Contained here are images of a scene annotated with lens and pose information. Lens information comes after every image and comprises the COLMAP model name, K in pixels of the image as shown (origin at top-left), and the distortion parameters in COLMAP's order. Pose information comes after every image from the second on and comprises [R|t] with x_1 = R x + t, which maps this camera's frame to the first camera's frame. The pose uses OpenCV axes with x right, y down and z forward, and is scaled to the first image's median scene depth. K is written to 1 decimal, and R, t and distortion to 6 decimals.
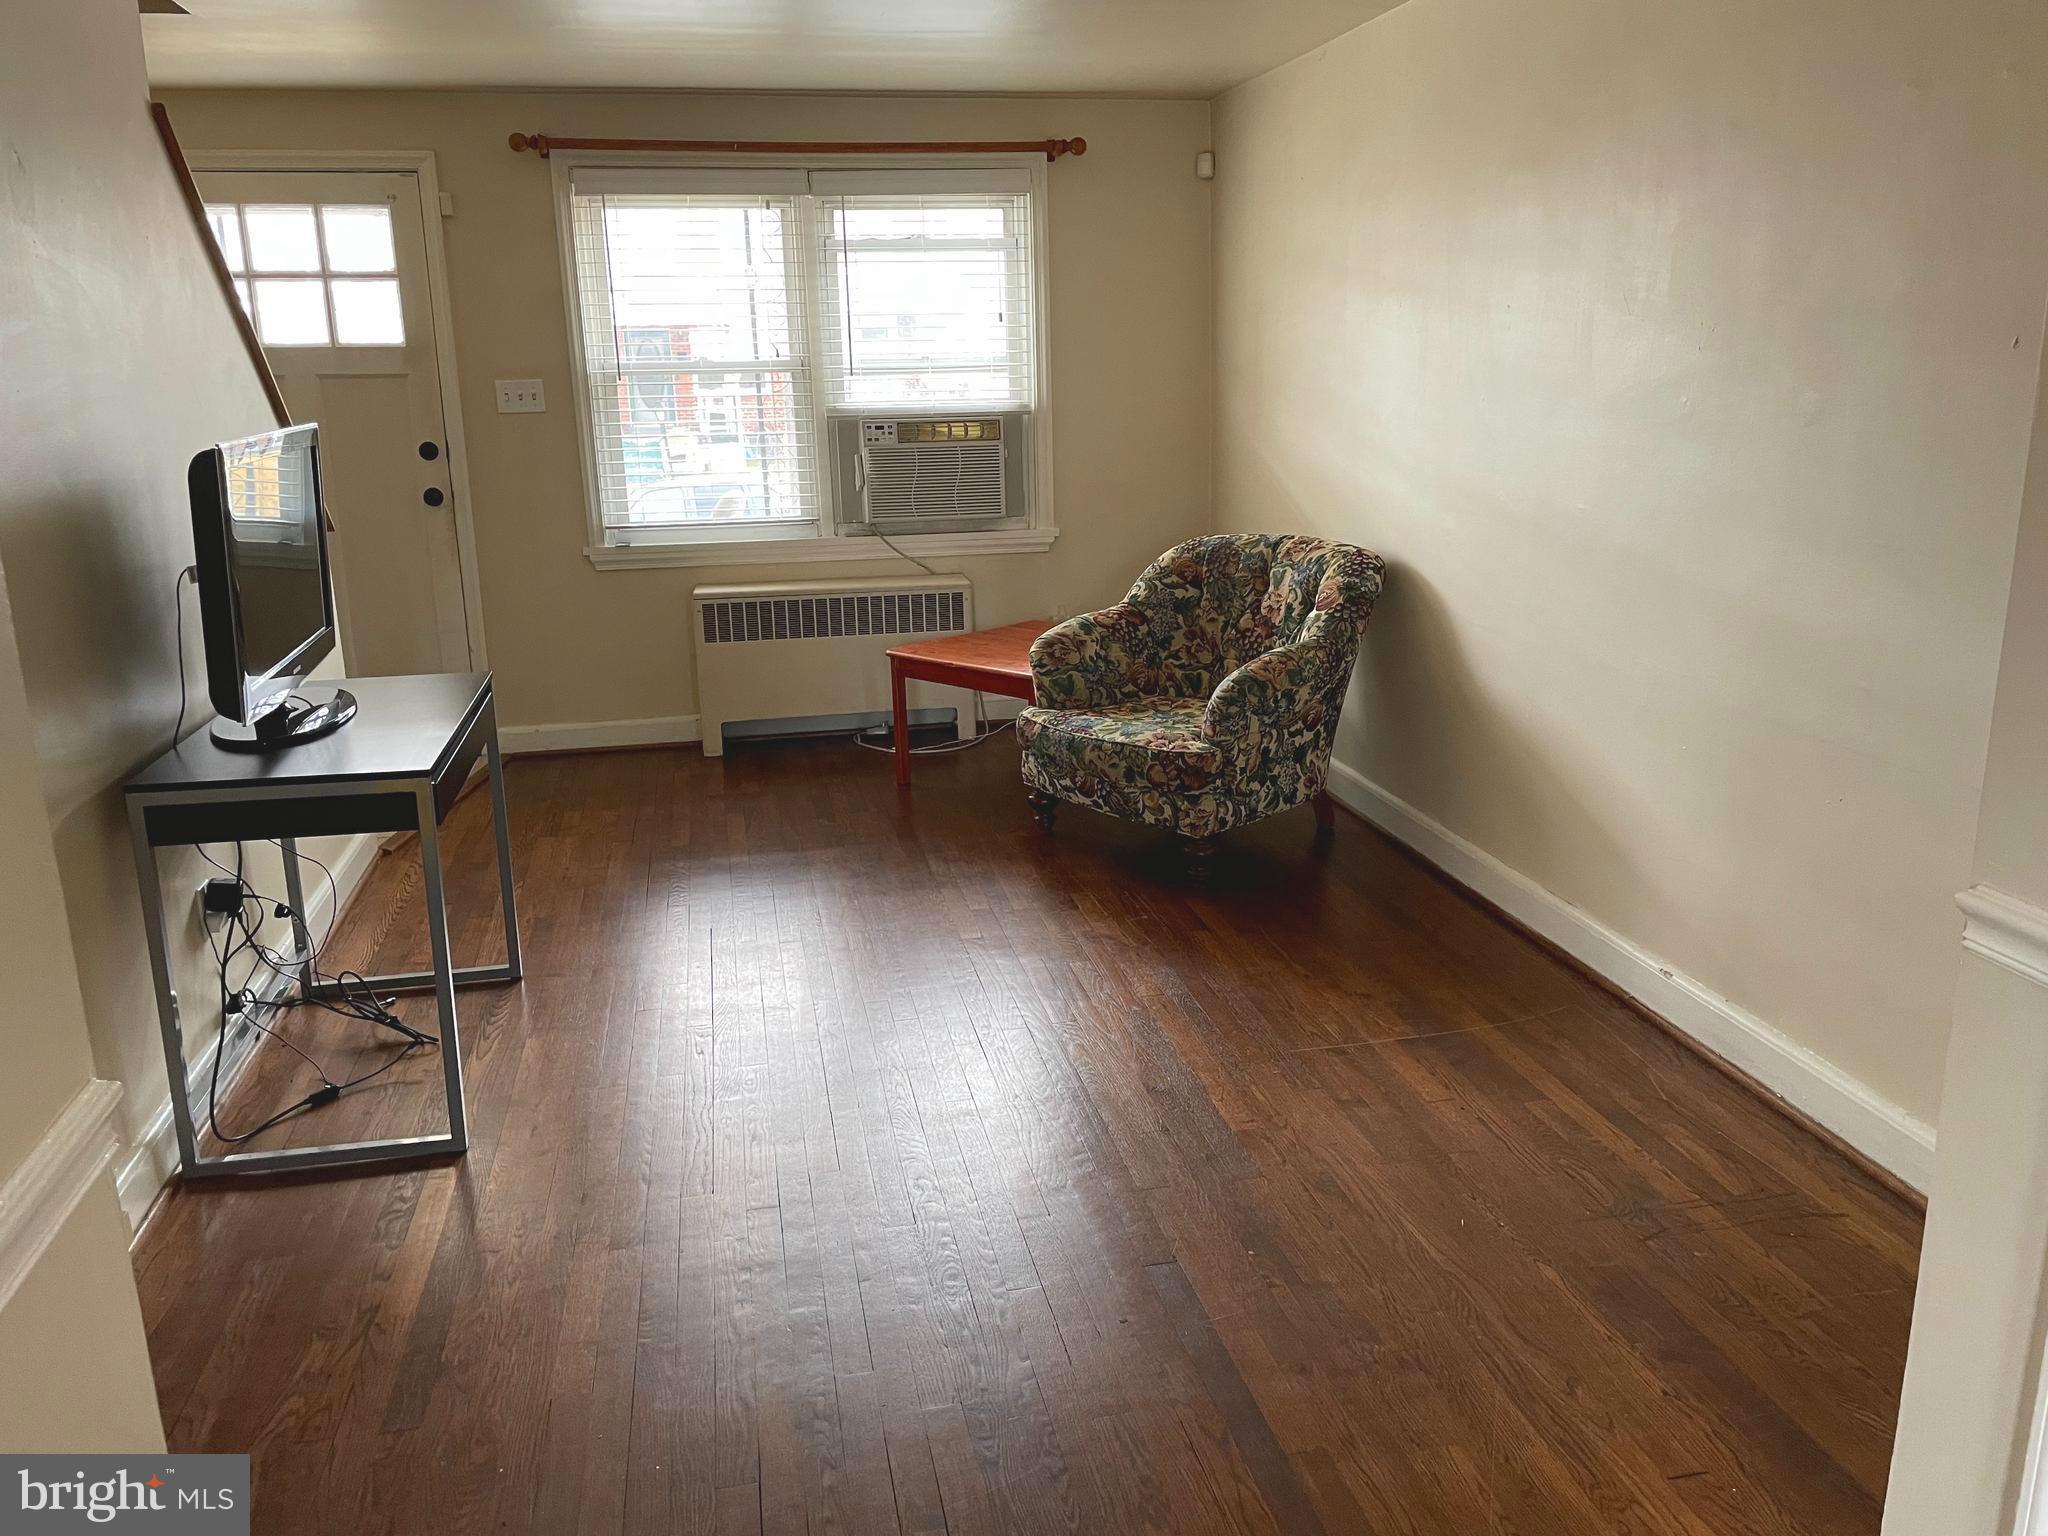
lens RADIAL K [[1580.5, 0, 1030.5], [0, 1580.5, 773.5], [0, 0, 1]] dist [0.083263, -0.044515]
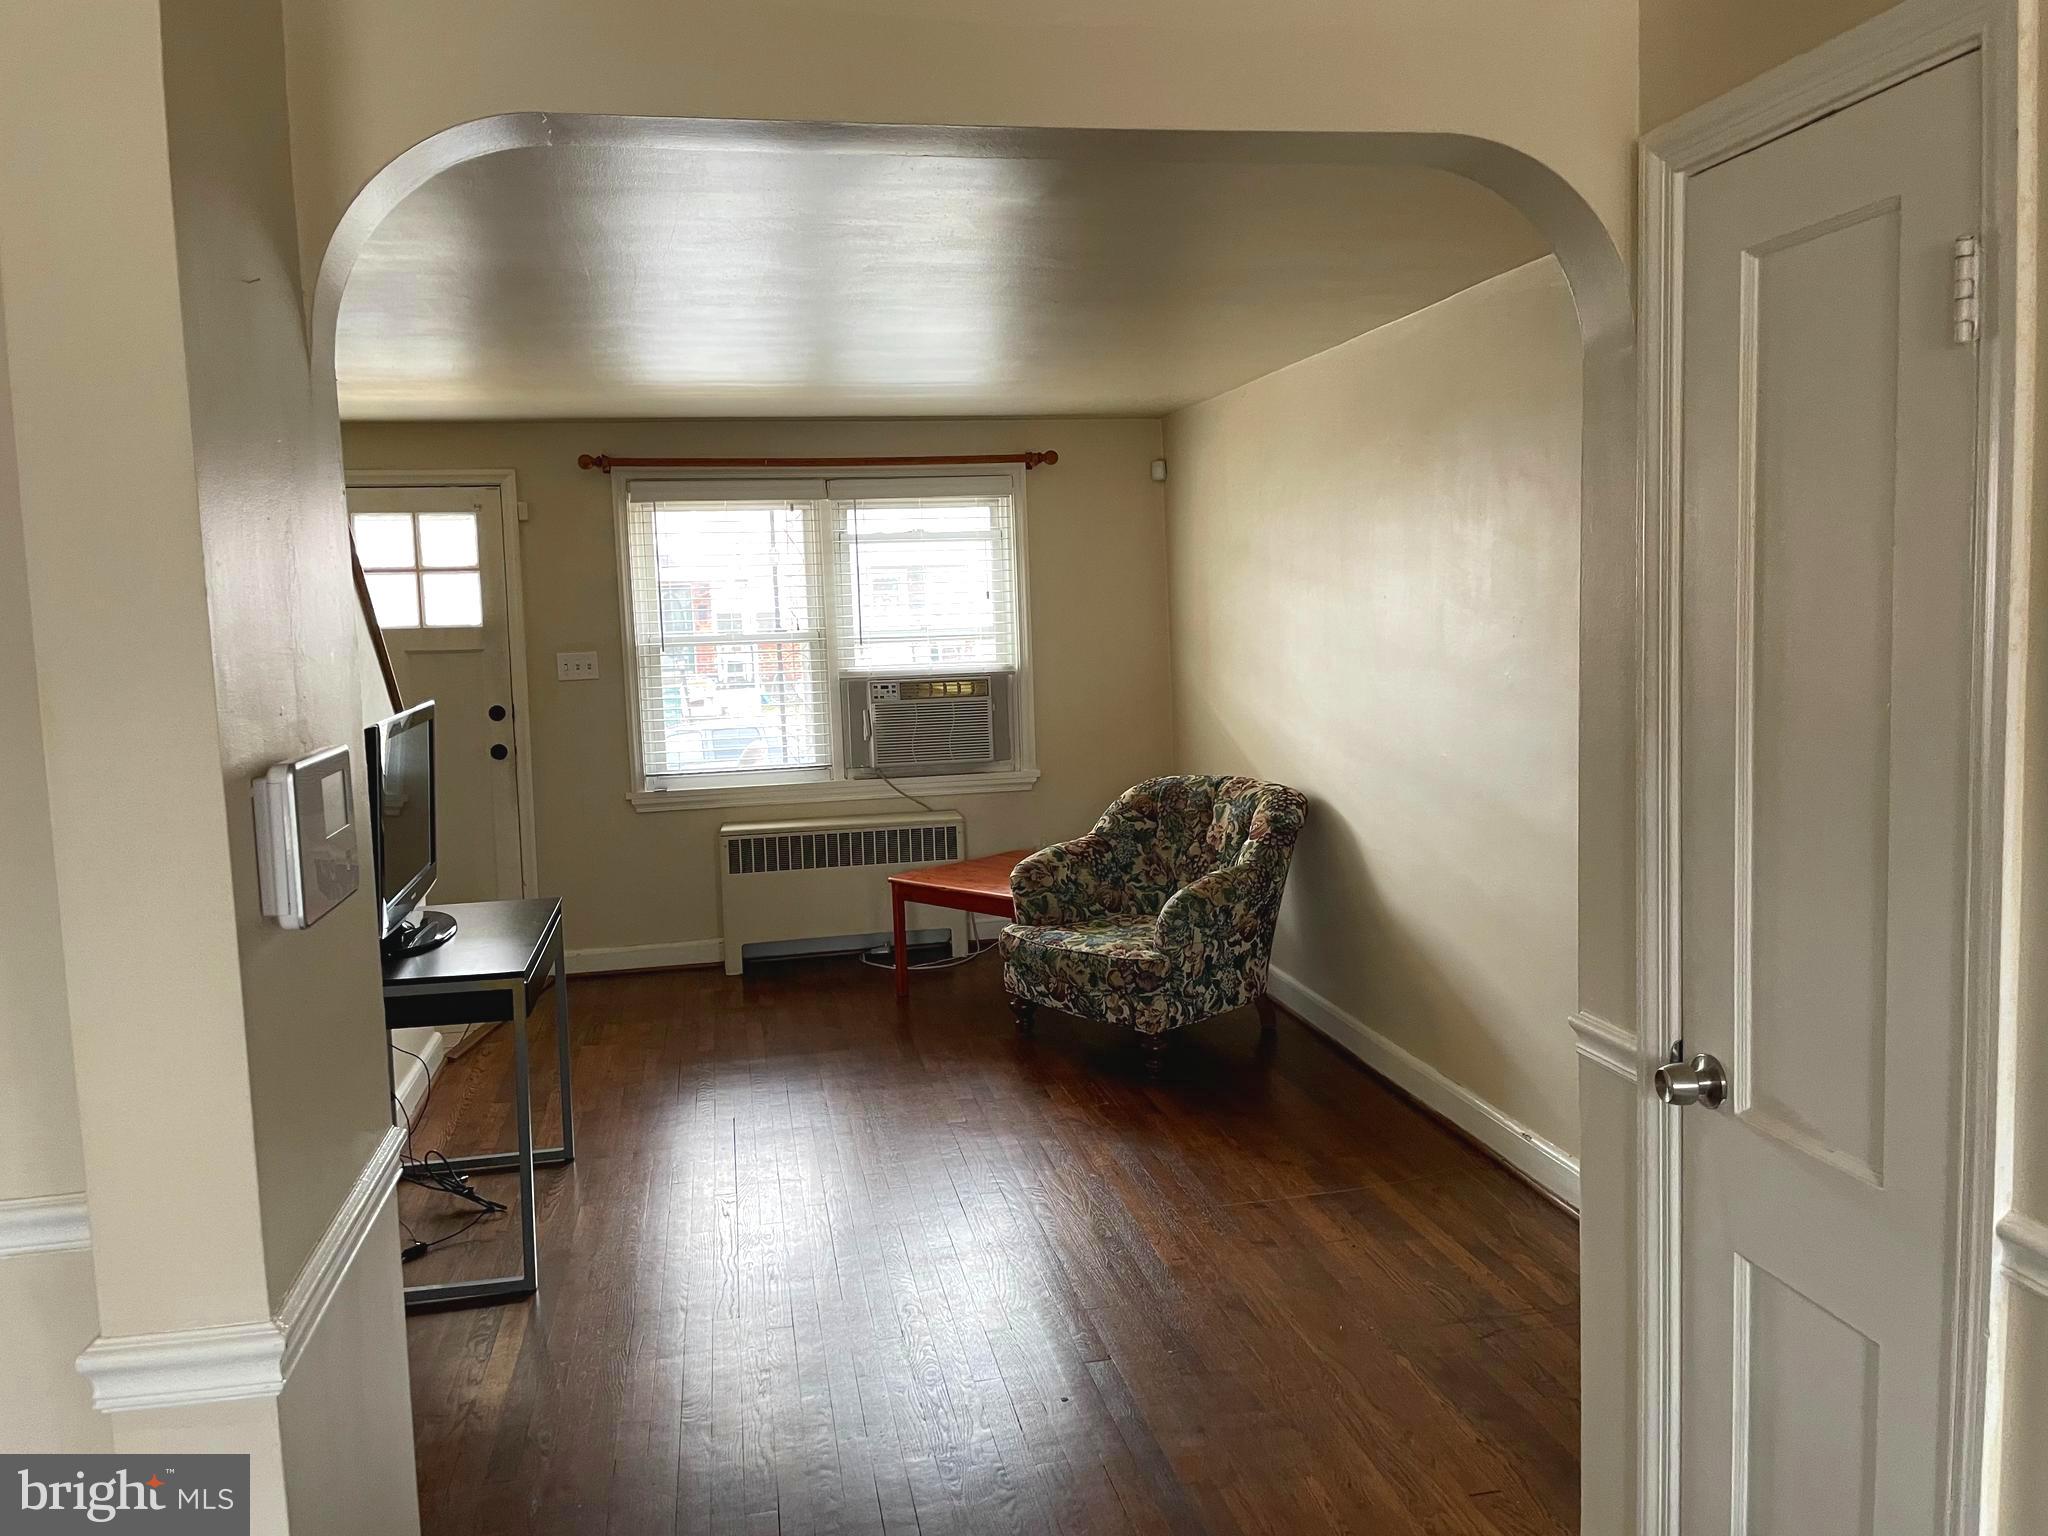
lens RADIAL K [[1580.5, 0, 1022.5], [0, 1580.5, 748.0], [0, 0, 1]] dist [0.083263, -0.044515]
pose [[0.999891, -0.010922, -0.009928, 0.023145], [0.009156, 0.986555, -0.163175, 0.021400], [0.011577, 0.163066, 0.986547, -0.180454]]
